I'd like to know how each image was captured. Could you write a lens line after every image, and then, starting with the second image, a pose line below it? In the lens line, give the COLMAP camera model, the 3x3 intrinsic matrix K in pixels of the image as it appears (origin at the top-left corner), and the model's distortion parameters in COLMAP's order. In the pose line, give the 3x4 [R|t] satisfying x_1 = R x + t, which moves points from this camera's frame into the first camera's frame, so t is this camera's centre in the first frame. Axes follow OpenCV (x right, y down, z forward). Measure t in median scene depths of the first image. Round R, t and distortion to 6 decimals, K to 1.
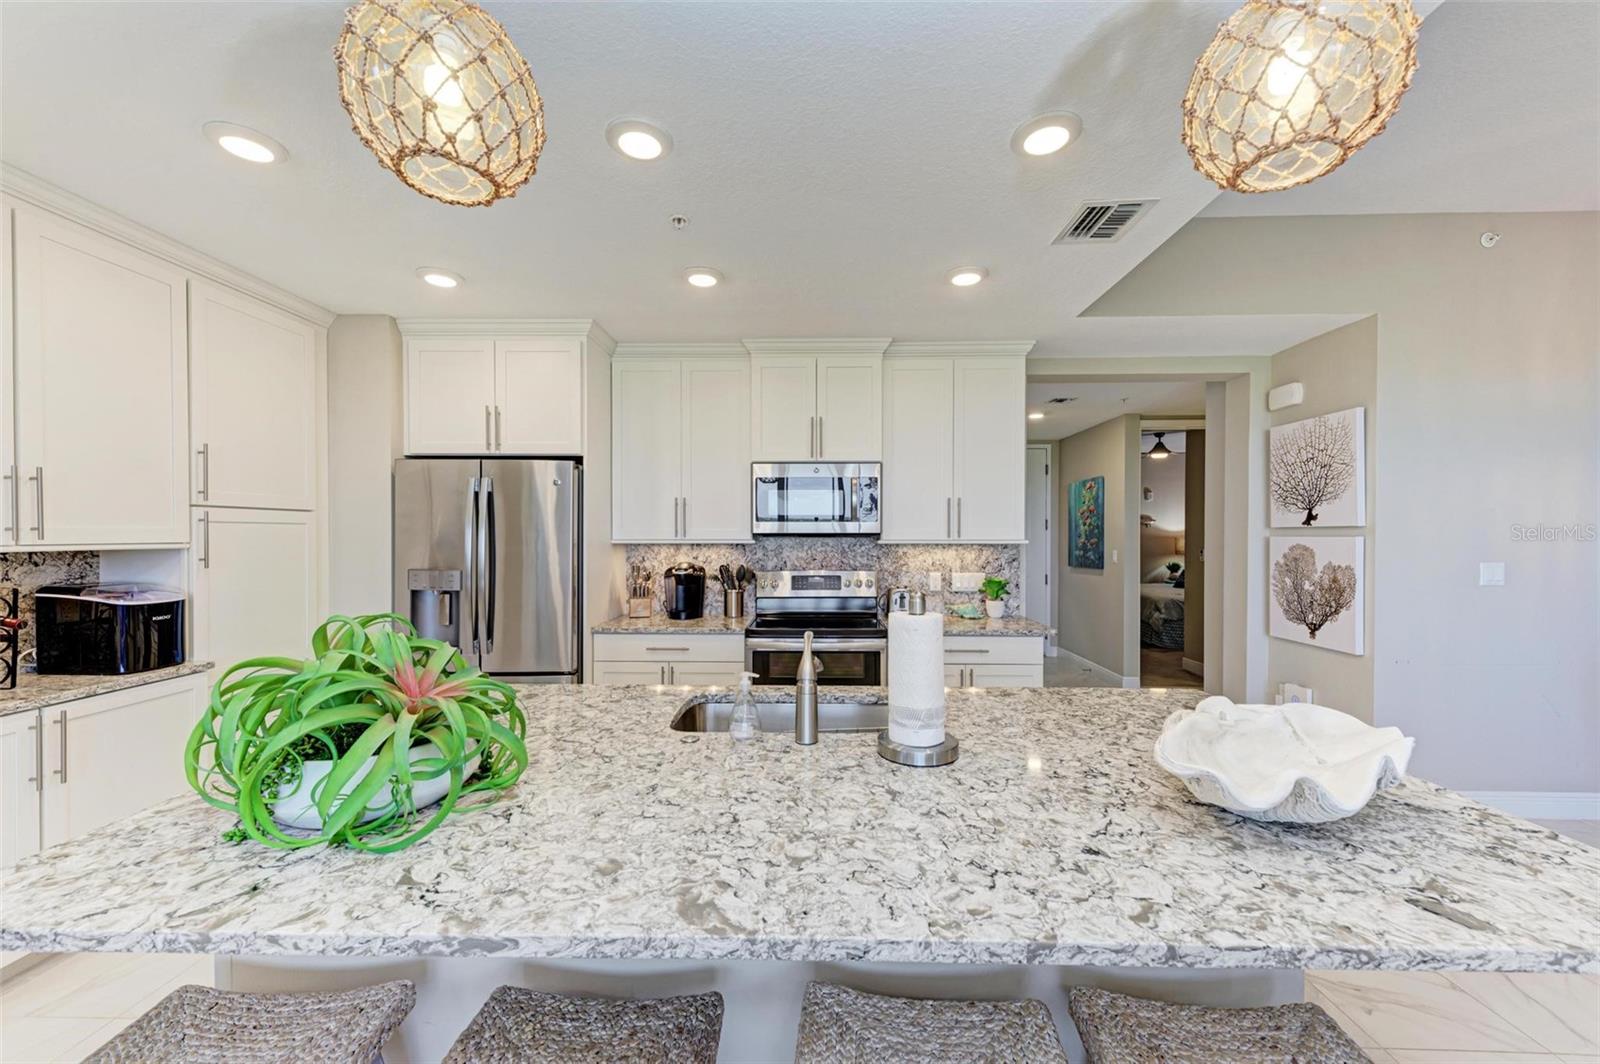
lens RADIAL K [[615.8, 0, 803.5], [0, 615.8, 539.5], [0, 0, 1]] dist [0.021330, -0.007310]
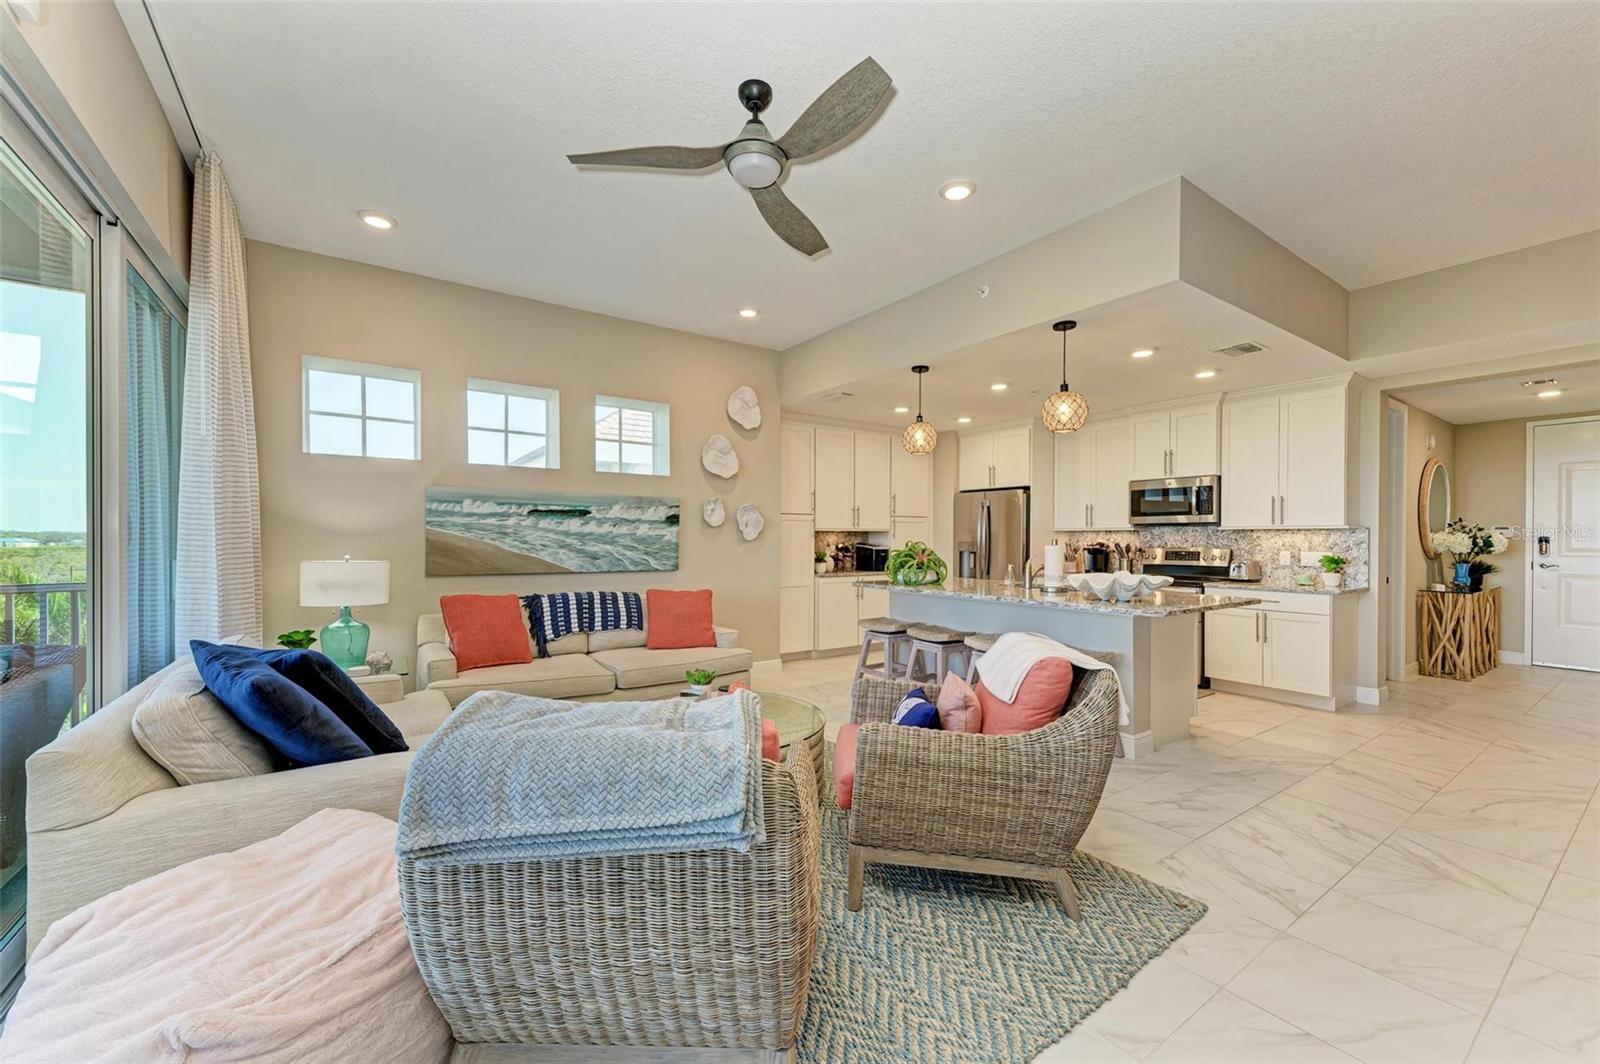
lens RADIAL K [[623.9, 0, 801.7], [0, 623.9, 541.3], [0, 0, 1]] dist [0.015920, -0.000238]
pose [[0.594236, 0.006093, -0.804267, 0.775231], [-0.007262, 0.999971, 0.002209, 0.040852], [0.804258, 0.004528, 0.594263, -0.736957]]
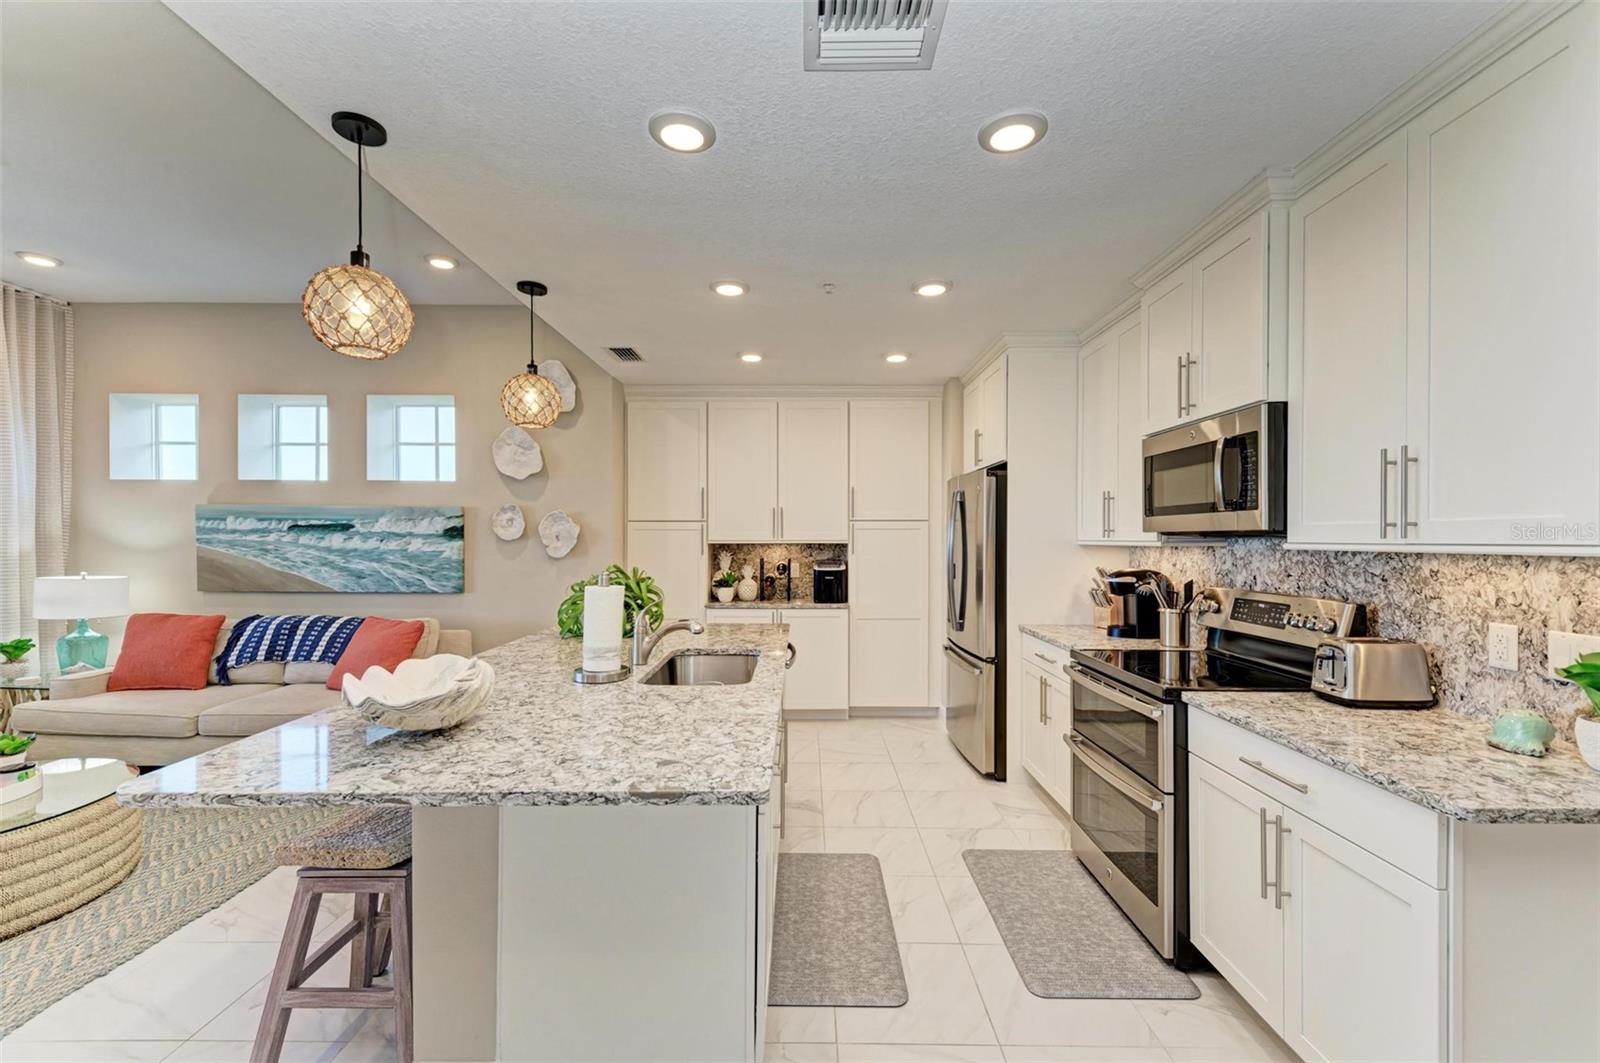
lens RADIAL K [[658.5, 0, 802.2], [0, 658.5, 539.6], [0, 0, 1]] dist [0.027311, -0.009676]
pose [[0.020681, 0.001602, -0.999785, 0.731245], [-0.007631, 0.999970, 0.001444, 0.000596], [0.999757, 0.007599, 0.020692, 0.588856]]
